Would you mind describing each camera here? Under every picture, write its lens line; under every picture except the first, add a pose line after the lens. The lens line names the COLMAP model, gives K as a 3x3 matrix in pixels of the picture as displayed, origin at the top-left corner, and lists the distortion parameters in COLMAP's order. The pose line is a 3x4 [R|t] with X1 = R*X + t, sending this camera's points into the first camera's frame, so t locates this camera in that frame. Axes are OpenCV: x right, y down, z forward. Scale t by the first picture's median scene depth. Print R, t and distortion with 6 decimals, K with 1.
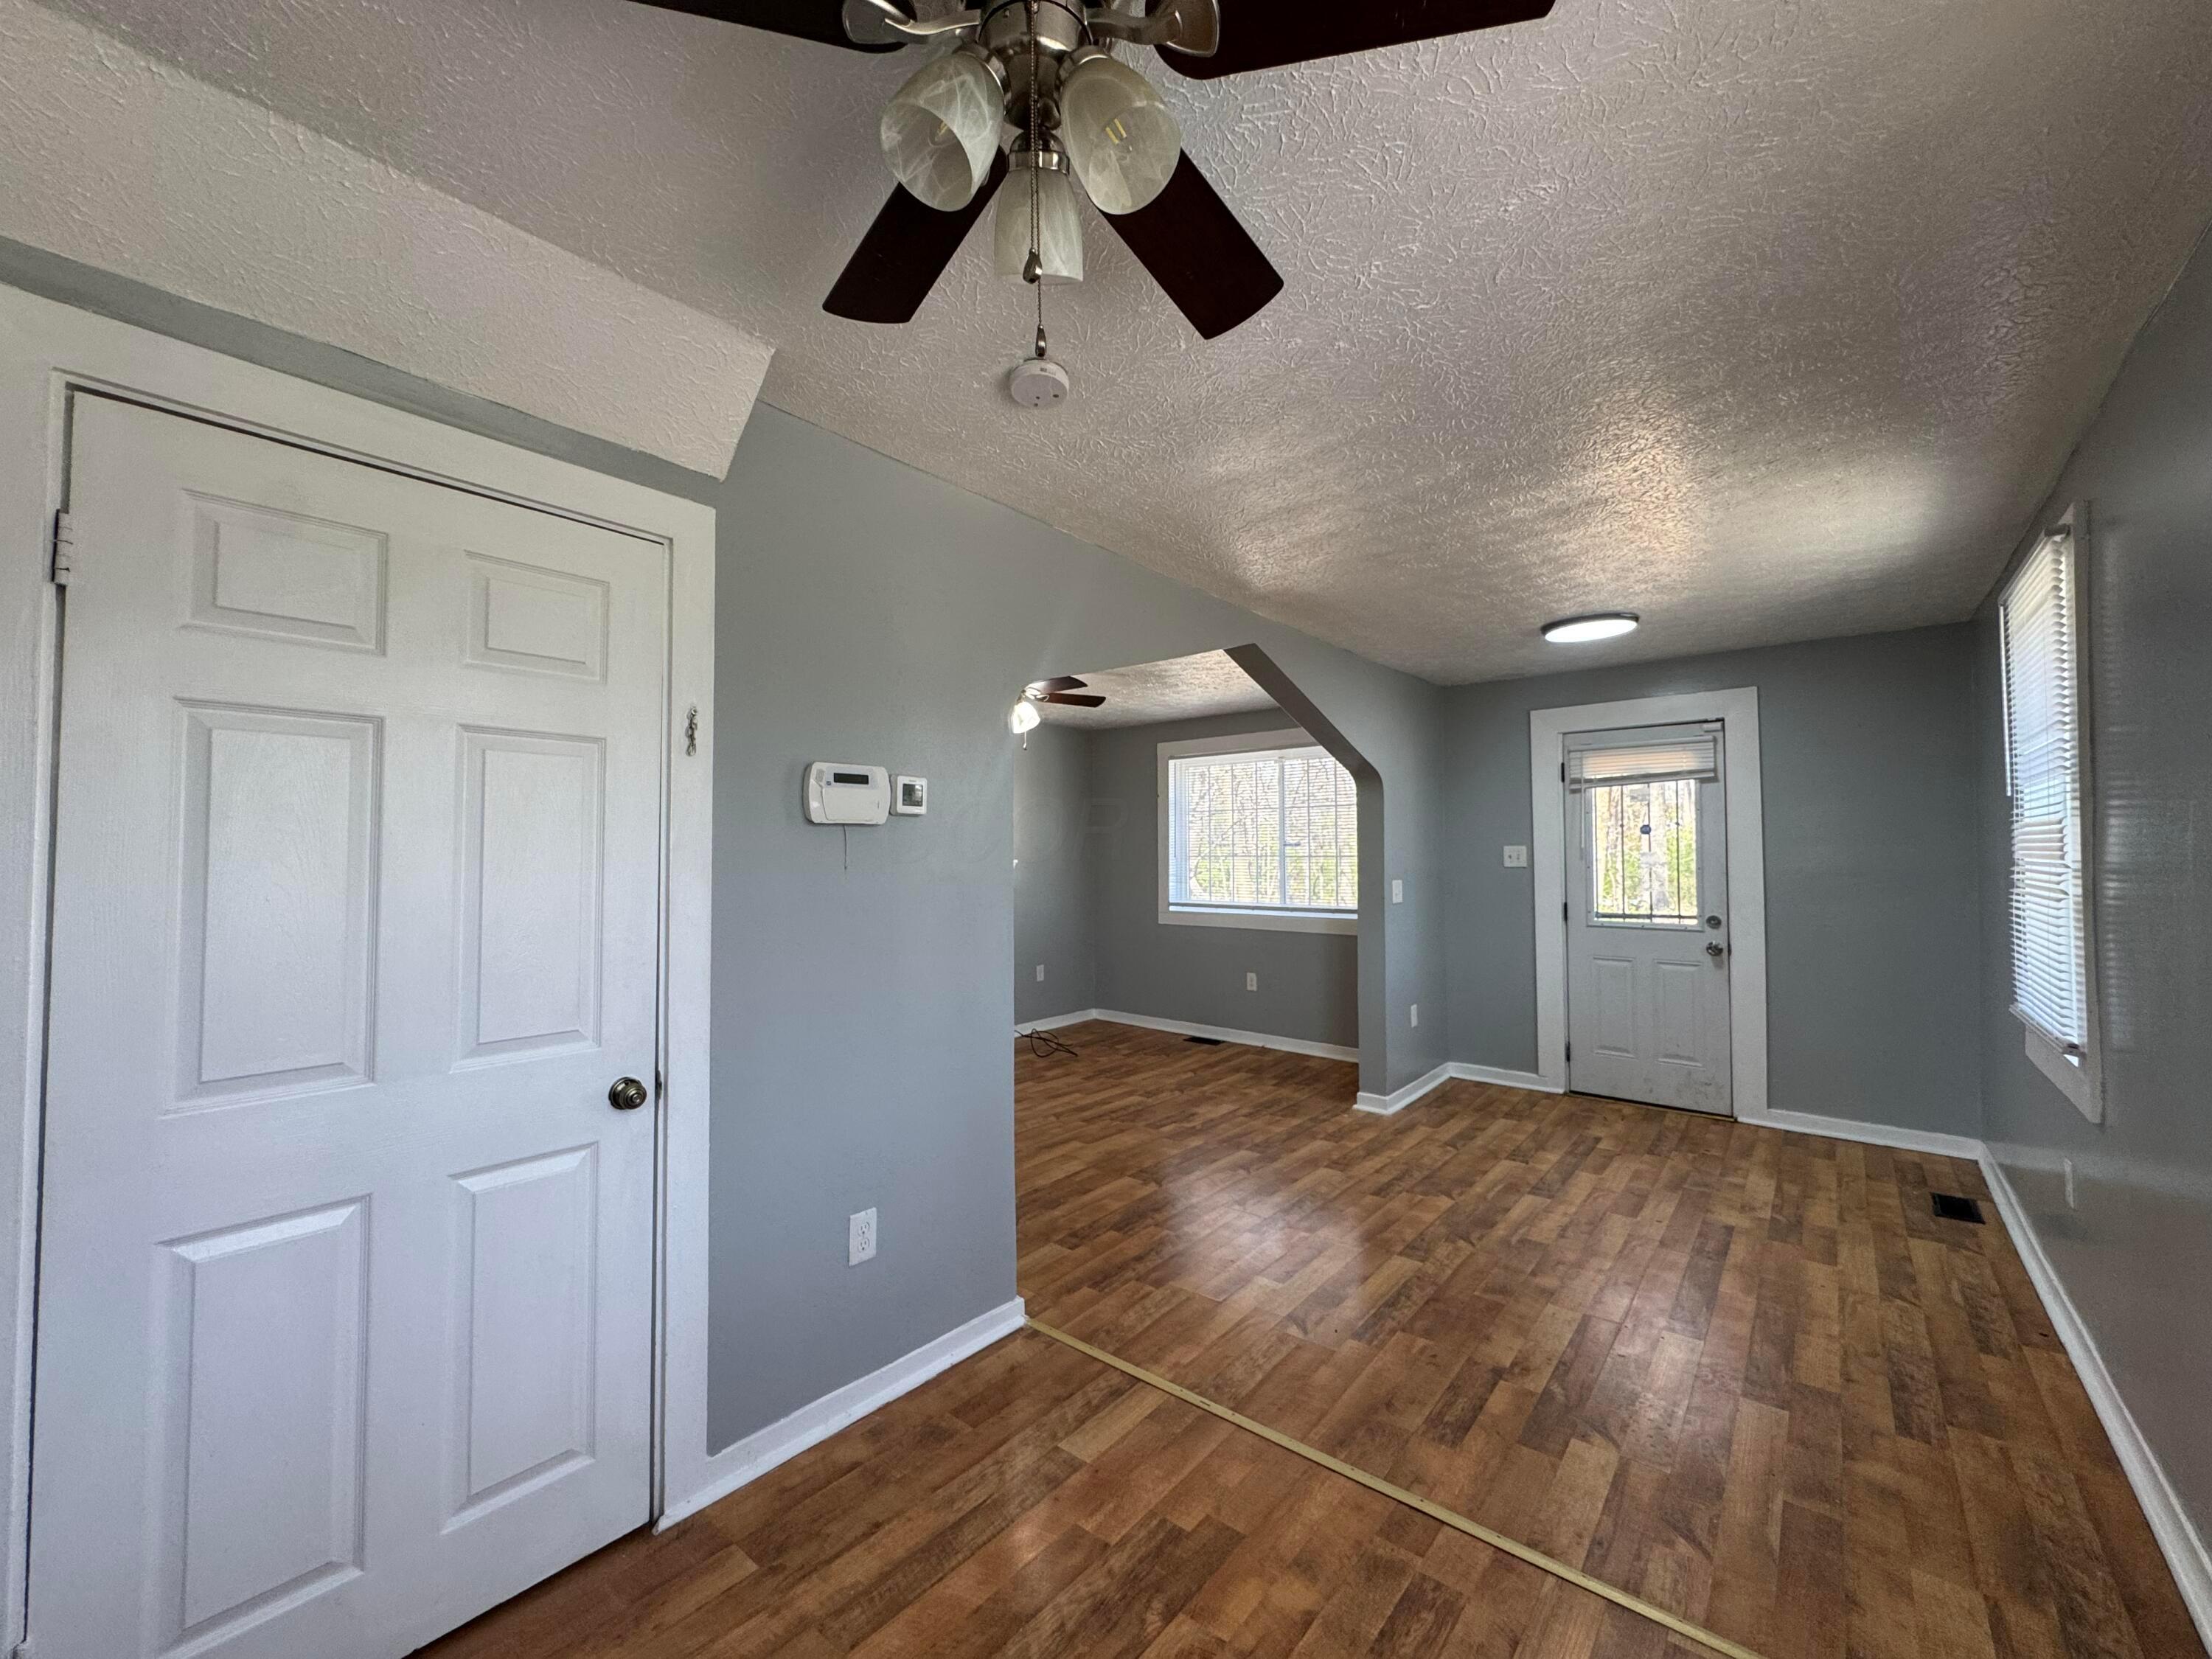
lens RADIAL K [[873.8, 0, 1106.2], [0, 873.8, 830.3], [0, 0, 1]] dist [0.000512, 0.000047]
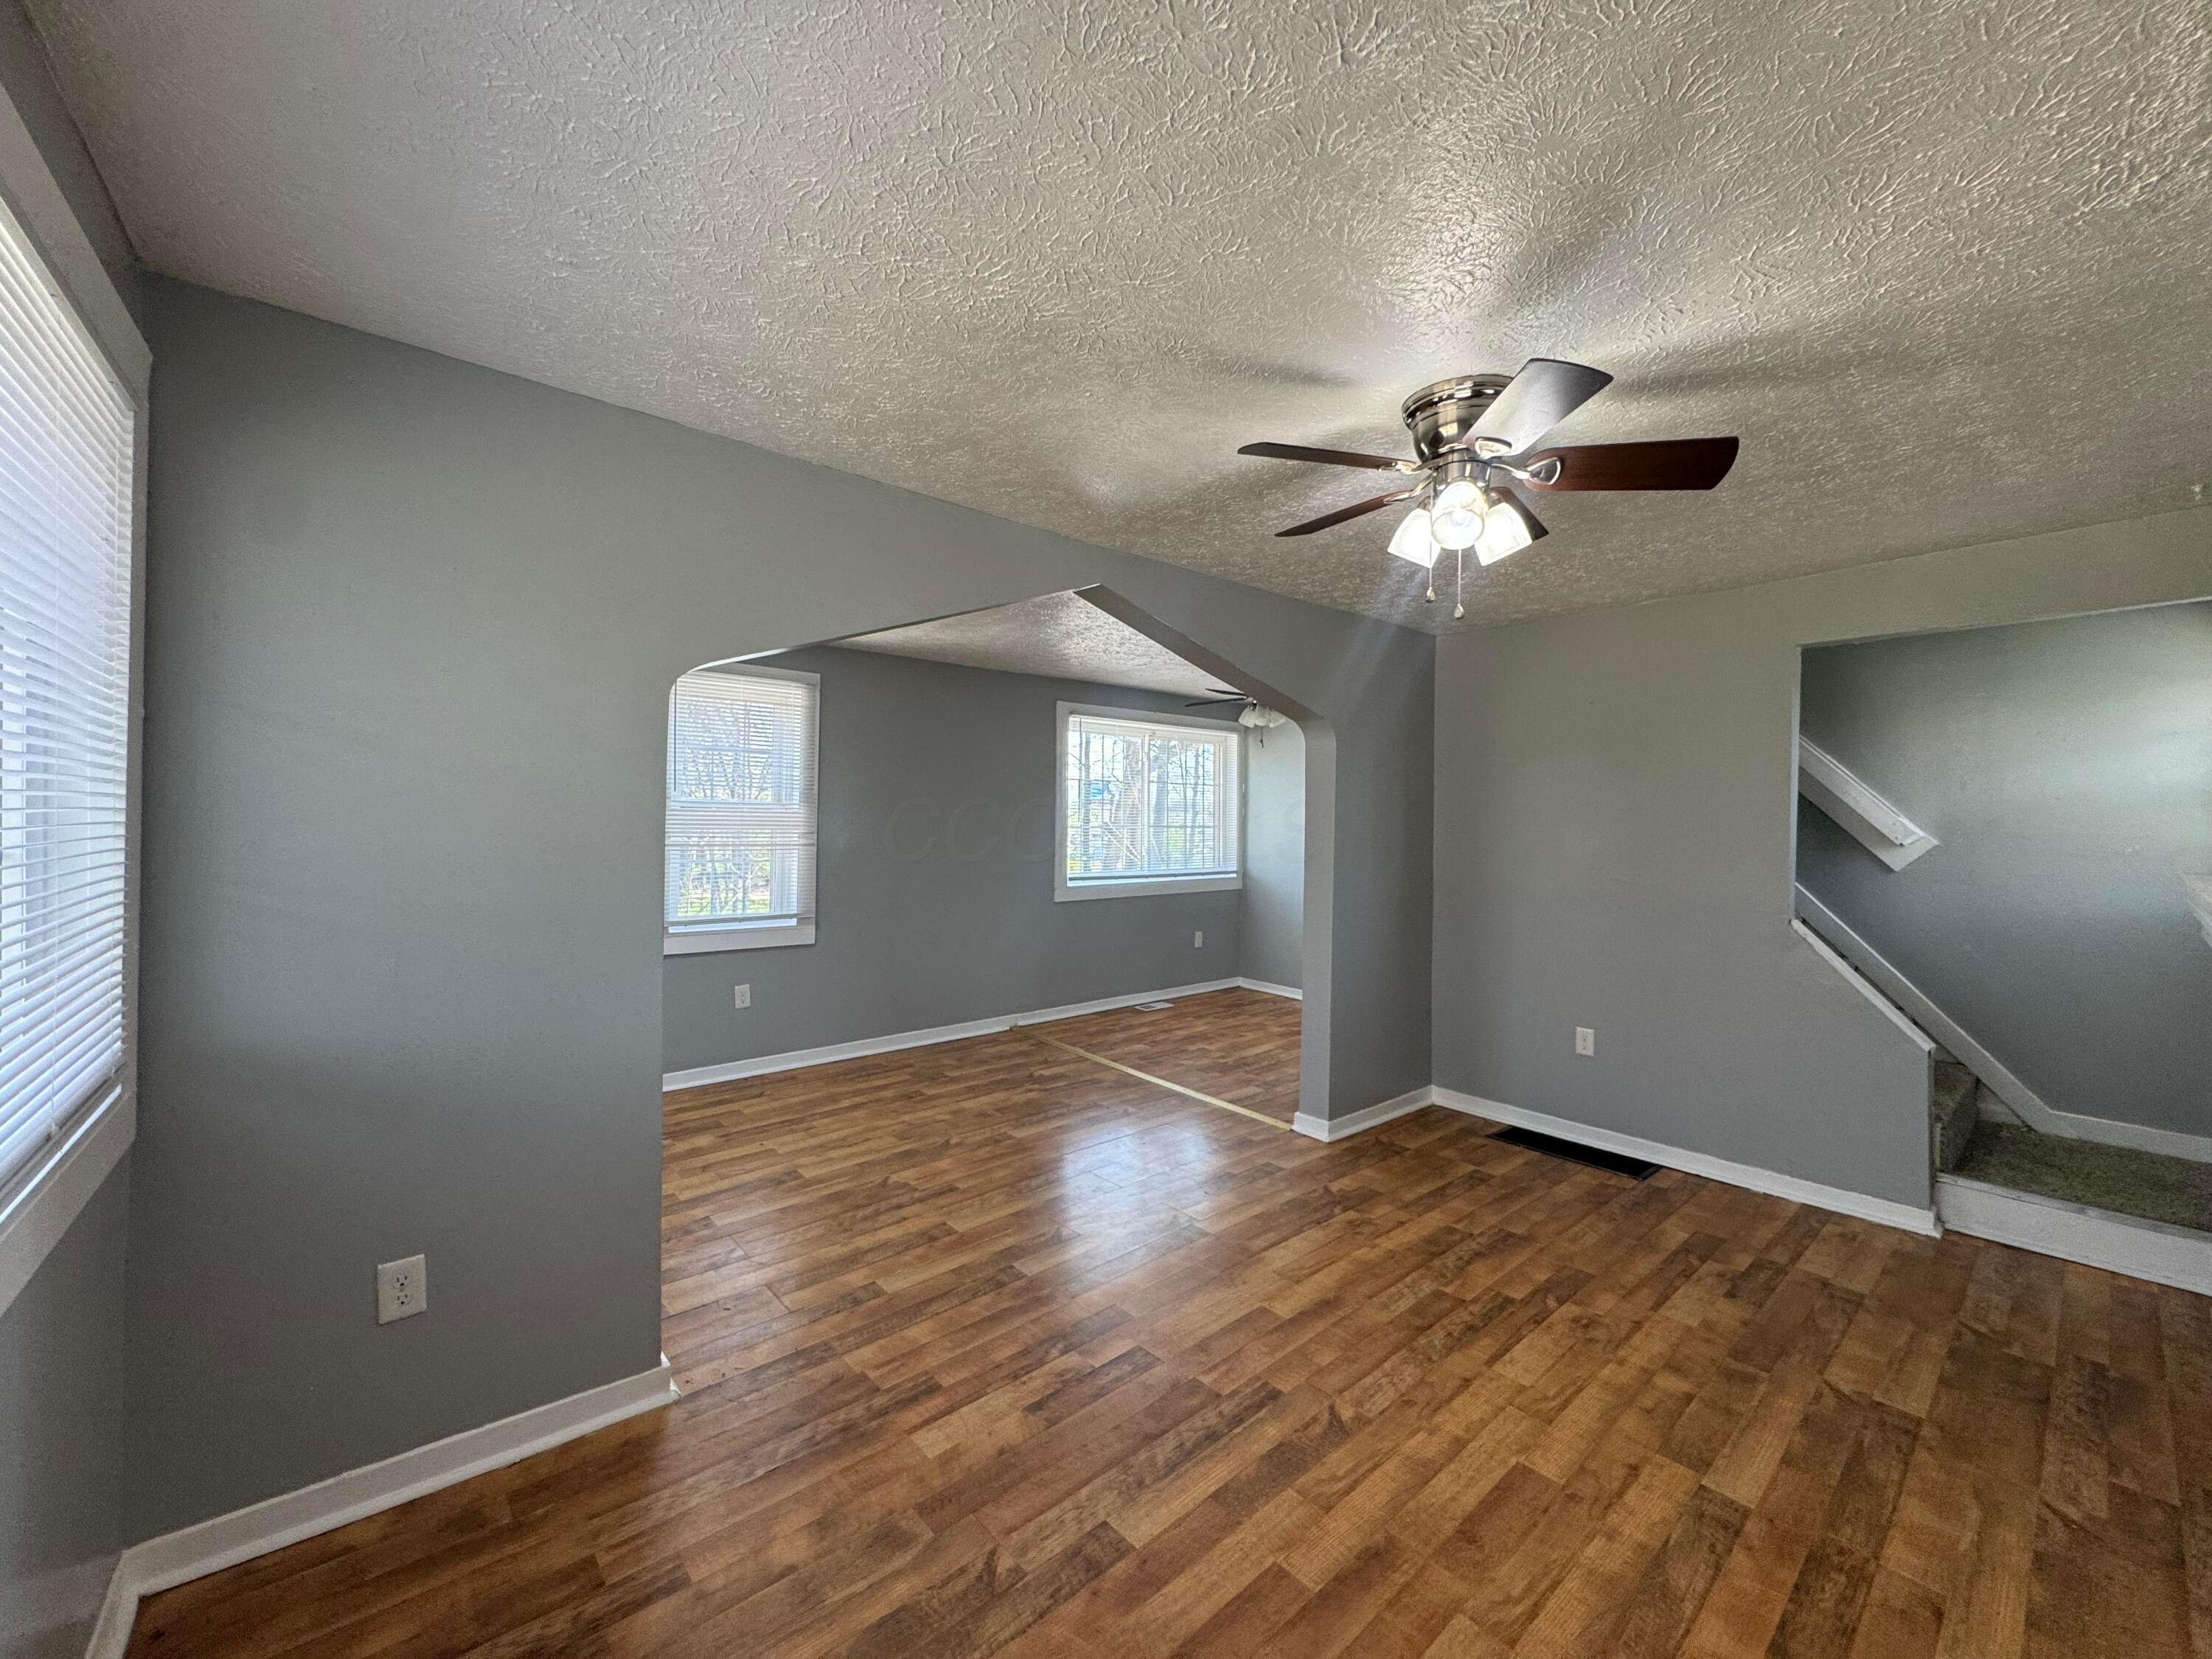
lens RADIAL K [[873.8, 0, 1105.6], [0, 873.8, 824.0], [0, 0, 1]] dist [0.000512, 0.000047]
pose [[-0.985114, -0.009337, 0.171650, -0.016518], [-0.013059, 0.999703, -0.020566, 0.034461], [-0.171407, -0.022502, -0.984943, 1.945358]]
